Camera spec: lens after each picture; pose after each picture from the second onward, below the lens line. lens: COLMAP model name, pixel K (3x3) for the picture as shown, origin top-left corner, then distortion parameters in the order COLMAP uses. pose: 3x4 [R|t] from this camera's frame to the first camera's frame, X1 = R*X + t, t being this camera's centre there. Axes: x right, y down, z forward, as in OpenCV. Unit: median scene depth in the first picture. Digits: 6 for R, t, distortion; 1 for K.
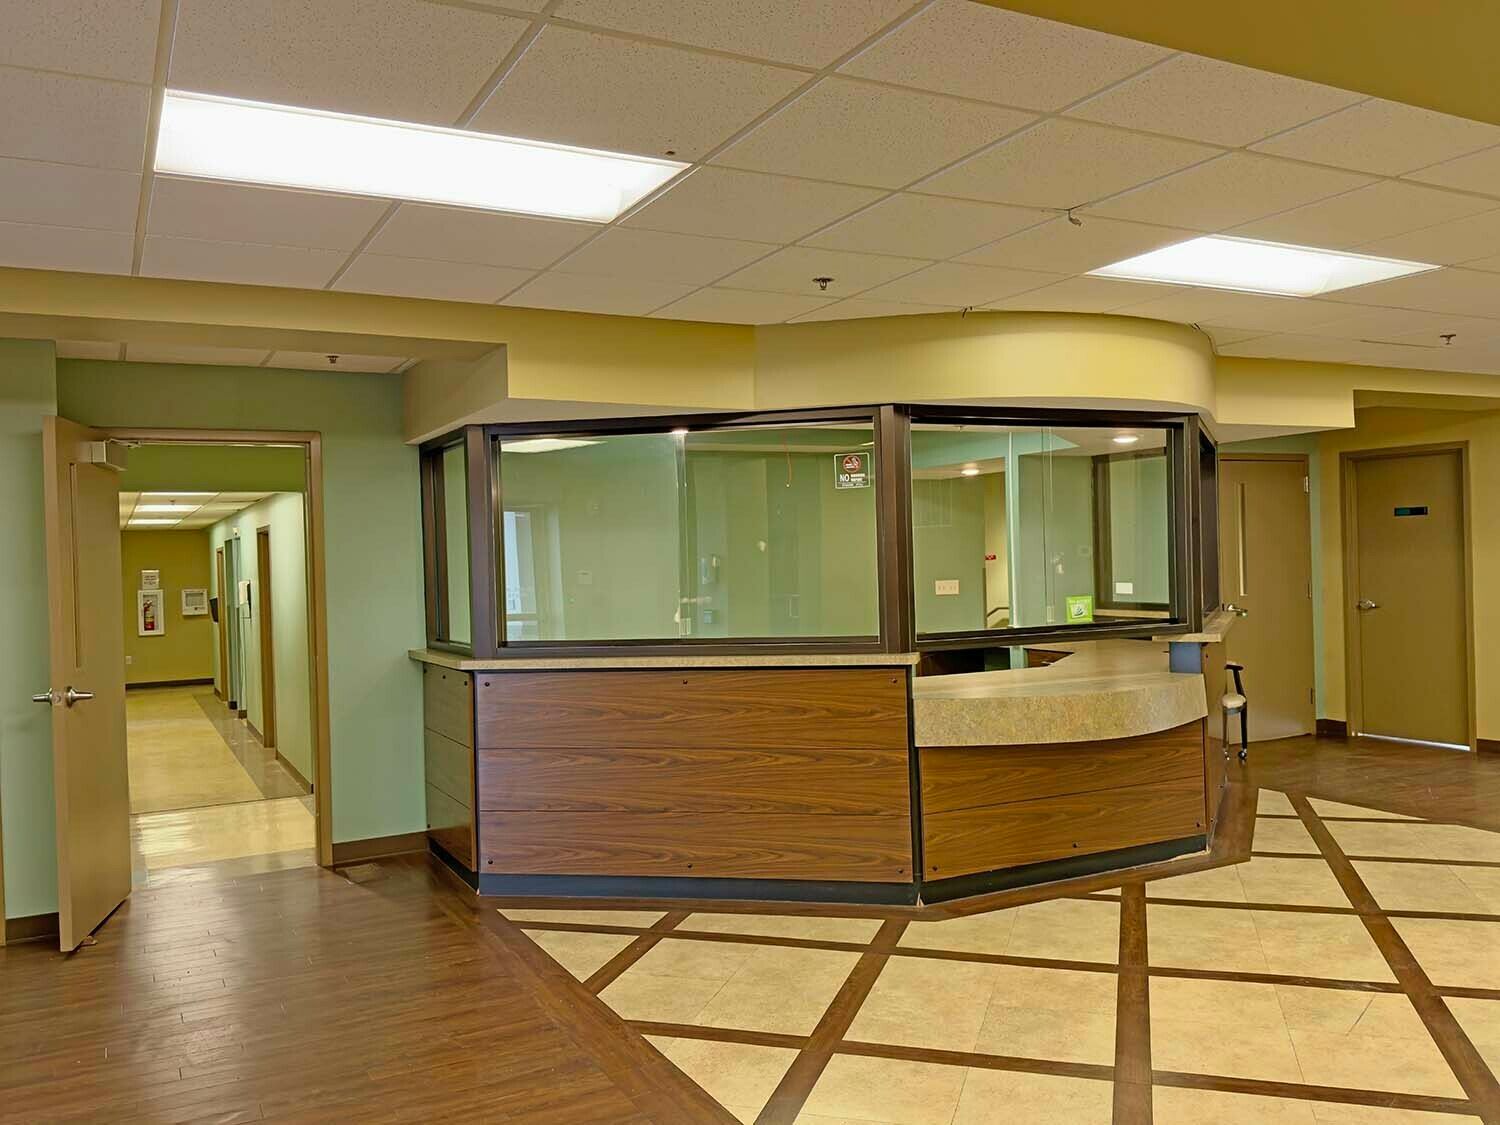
lens RADIAL K [[1209.3, 0, 750.0], [0, 1209.3, 562.5], [0, 0, 1]] dist [0.083350, -0.000055]
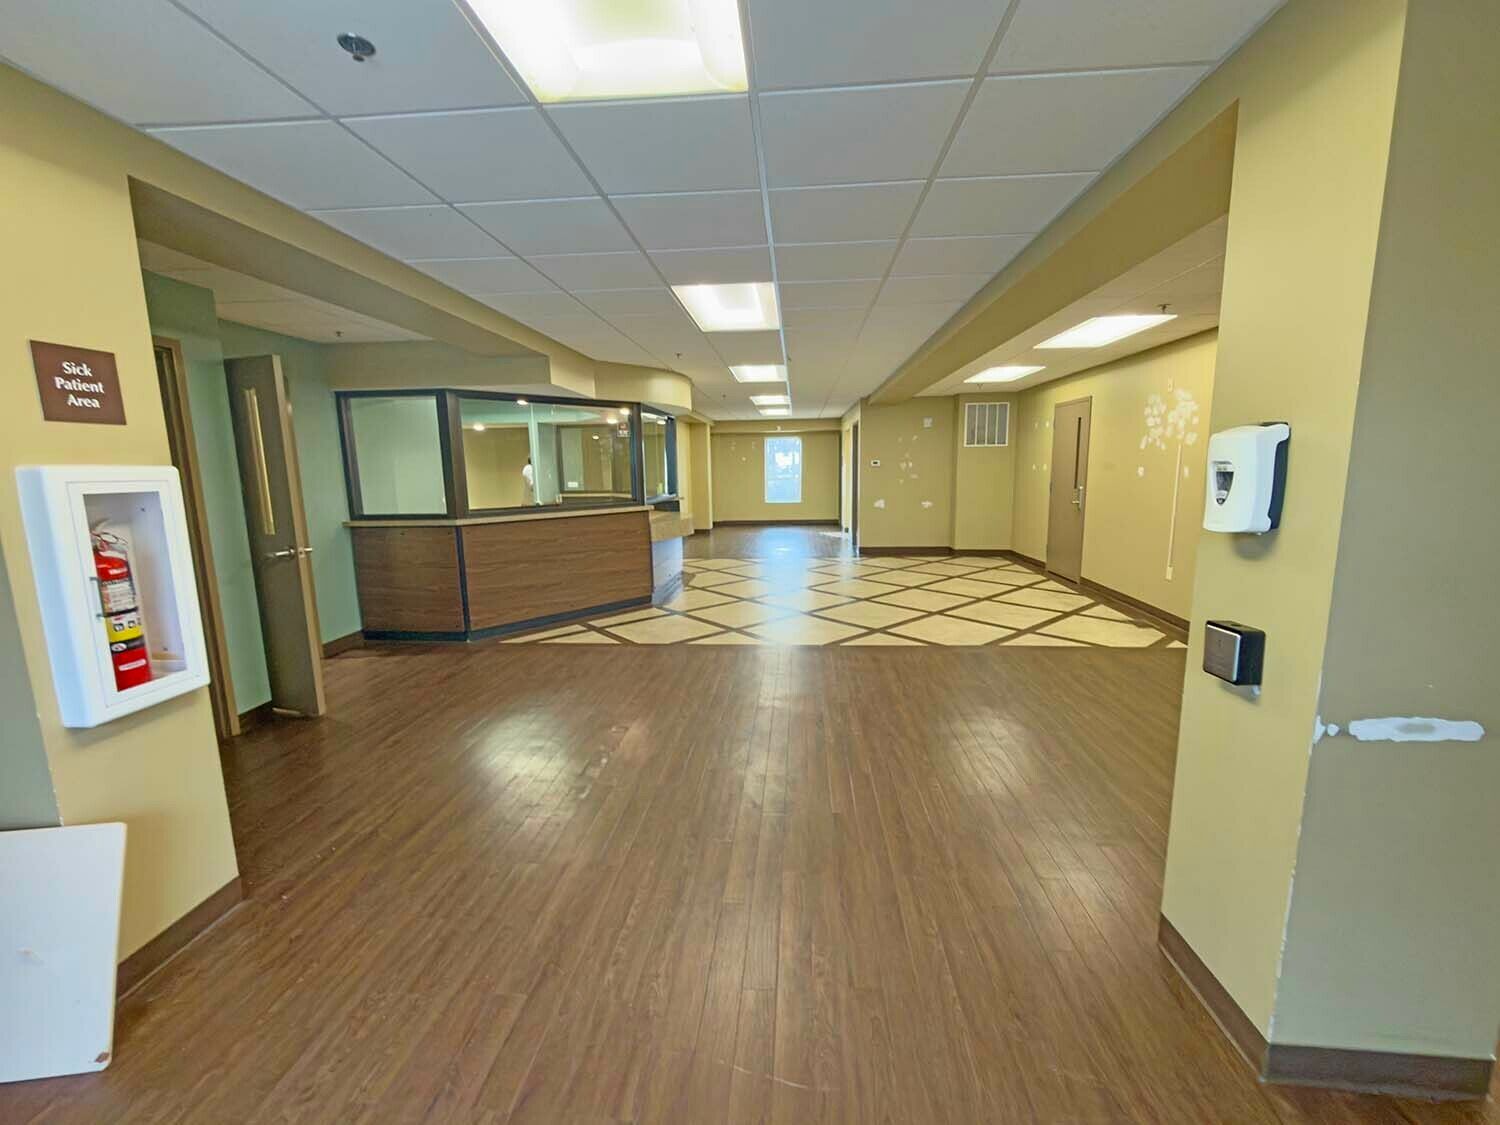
lens RADIAL K [[601.5, 0, 750.0], [0, 601.5, 562.5], [0, 0, 1]] dist [0.001132, 0.000076]
pose [[0.534916, -0.117958, 0.836631, -0.711469], [0.003605, 0.990516, 0.137349, 0.017857], [-0.844897, -0.070454, 0.530268, 0.124702]]
